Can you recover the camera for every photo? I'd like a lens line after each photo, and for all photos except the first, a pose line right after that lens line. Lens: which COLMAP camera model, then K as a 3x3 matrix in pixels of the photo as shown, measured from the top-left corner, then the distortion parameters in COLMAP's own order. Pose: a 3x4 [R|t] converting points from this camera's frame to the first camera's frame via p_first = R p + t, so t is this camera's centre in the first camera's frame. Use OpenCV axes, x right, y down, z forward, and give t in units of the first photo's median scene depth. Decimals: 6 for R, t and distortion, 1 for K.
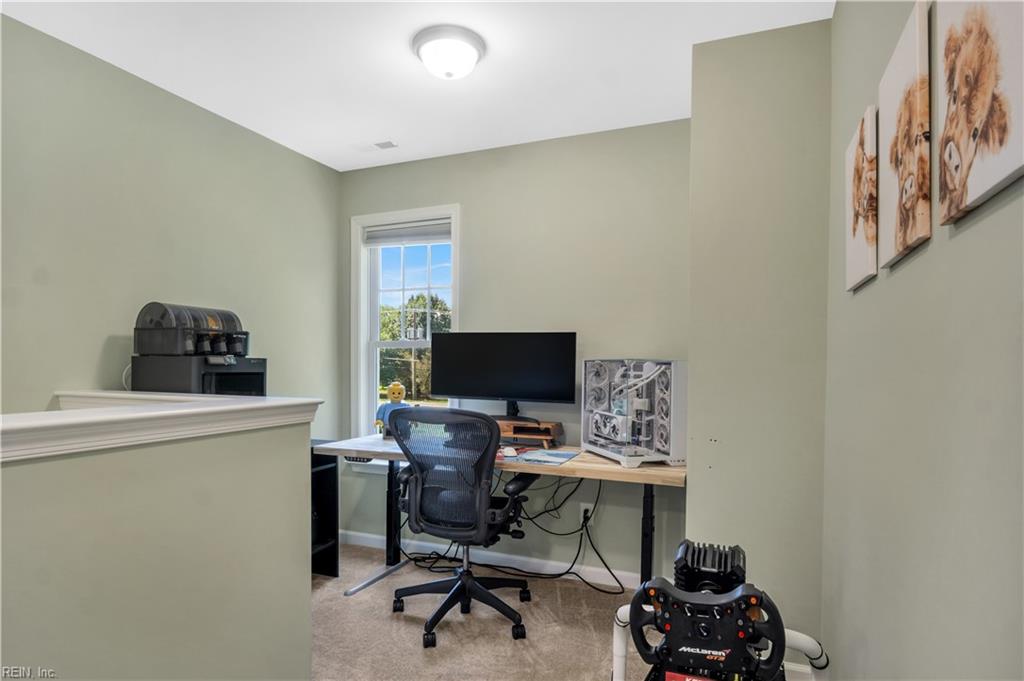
lens RADIAL K [[550.2, 0, 513.5], [0, 550.2, 362.7], [0, 0, 1]] dist [-0.000716, 0.000166]
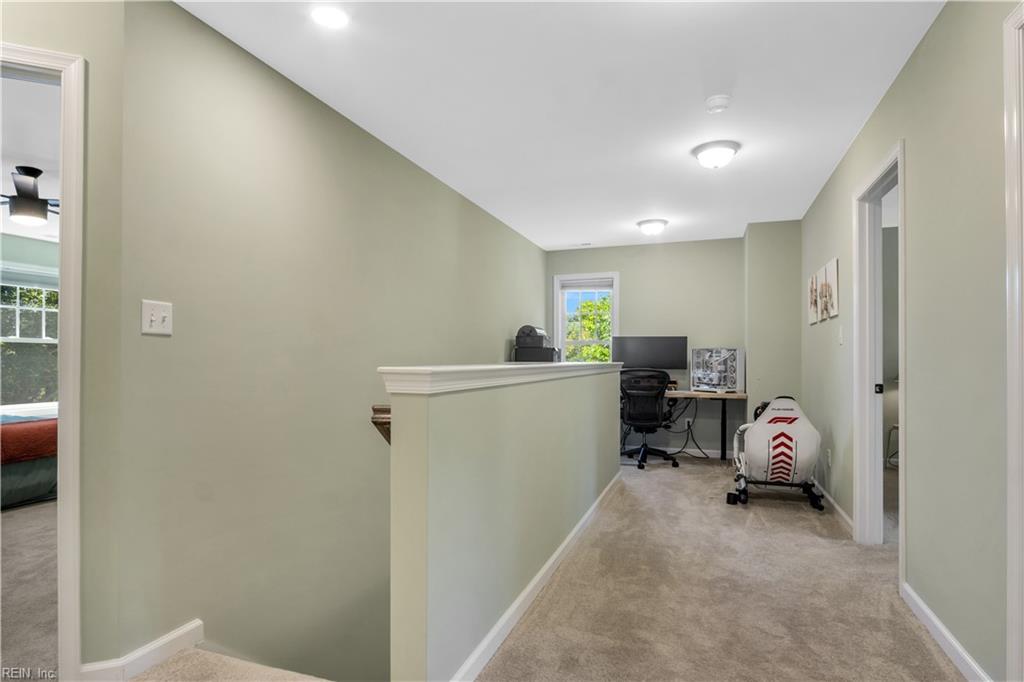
lens RADIAL K [[567.8, 0, 512.5], [0, 567.8, 359.2], [0, 0, 1]] dist [0.000627, 0.000103]
pose [[0.997261, -0.007598, 0.073578, -0.777999], [0.008285, 0.999925, -0.009037, 0.050515], [-0.073504, 0.009621, 0.997249, -1.241634]]
